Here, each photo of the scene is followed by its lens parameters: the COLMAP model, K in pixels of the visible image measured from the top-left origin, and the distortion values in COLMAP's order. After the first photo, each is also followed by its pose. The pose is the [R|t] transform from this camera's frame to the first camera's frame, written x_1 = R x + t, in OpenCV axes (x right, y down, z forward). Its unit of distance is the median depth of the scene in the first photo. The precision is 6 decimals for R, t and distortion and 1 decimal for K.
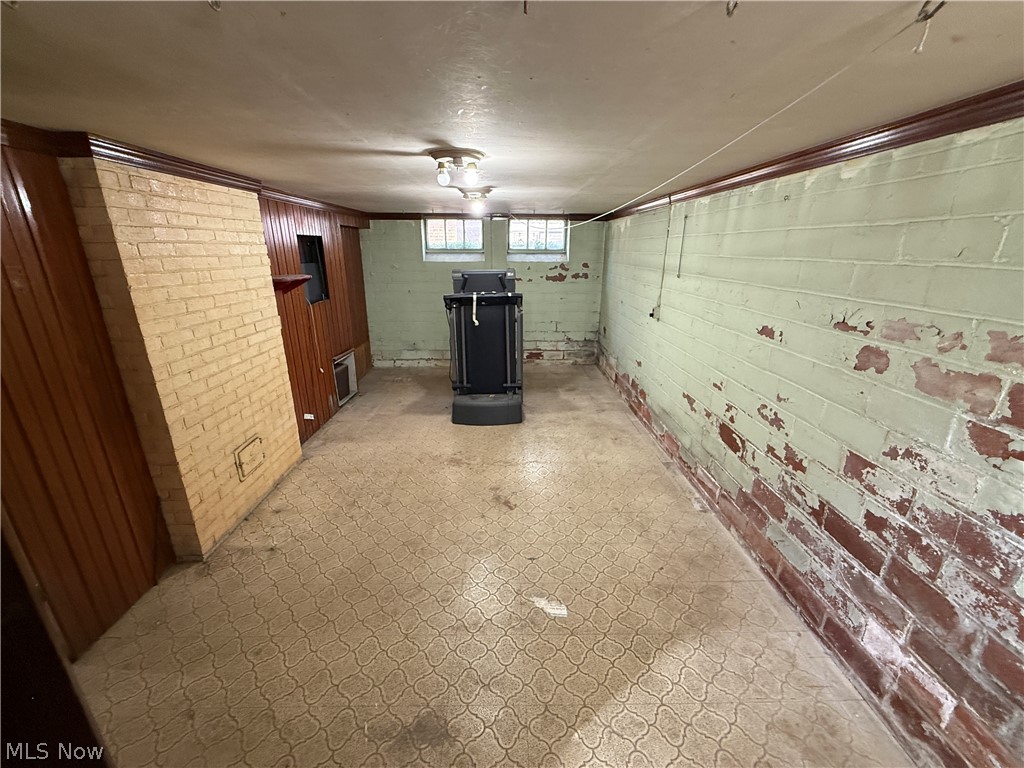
lens RADIAL K [[410.8, 0, 512.8], [0, 410.8, 384.3], [0, 0, 1]] dist [0.000164, 0.000019]
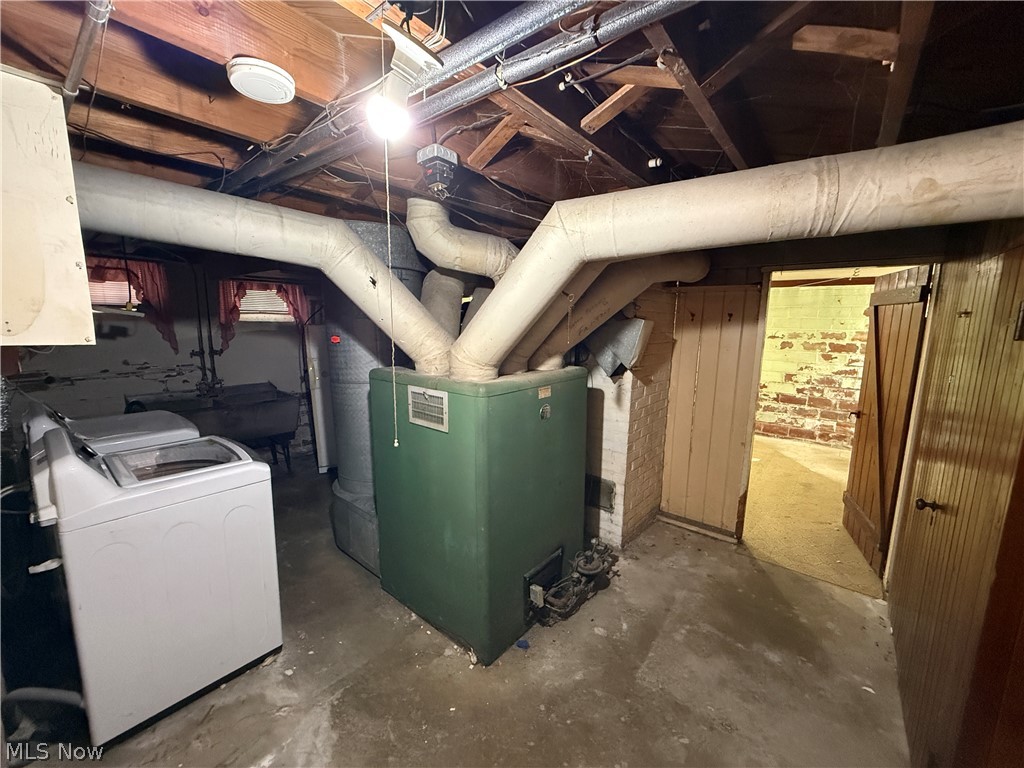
lens RADIAL K [[410.8, 0, 511.8], [0, 410.8, 382.5], [0, 0, 1]] dist [0.000164, 0.000019]
pose [[0.645189, -0.111667, 0.755818, -3.384415], [0.229400, 0.971930, -0.052227, -0.108164], [-0.728770, 0.207082, 0.652695, 0.516821]]
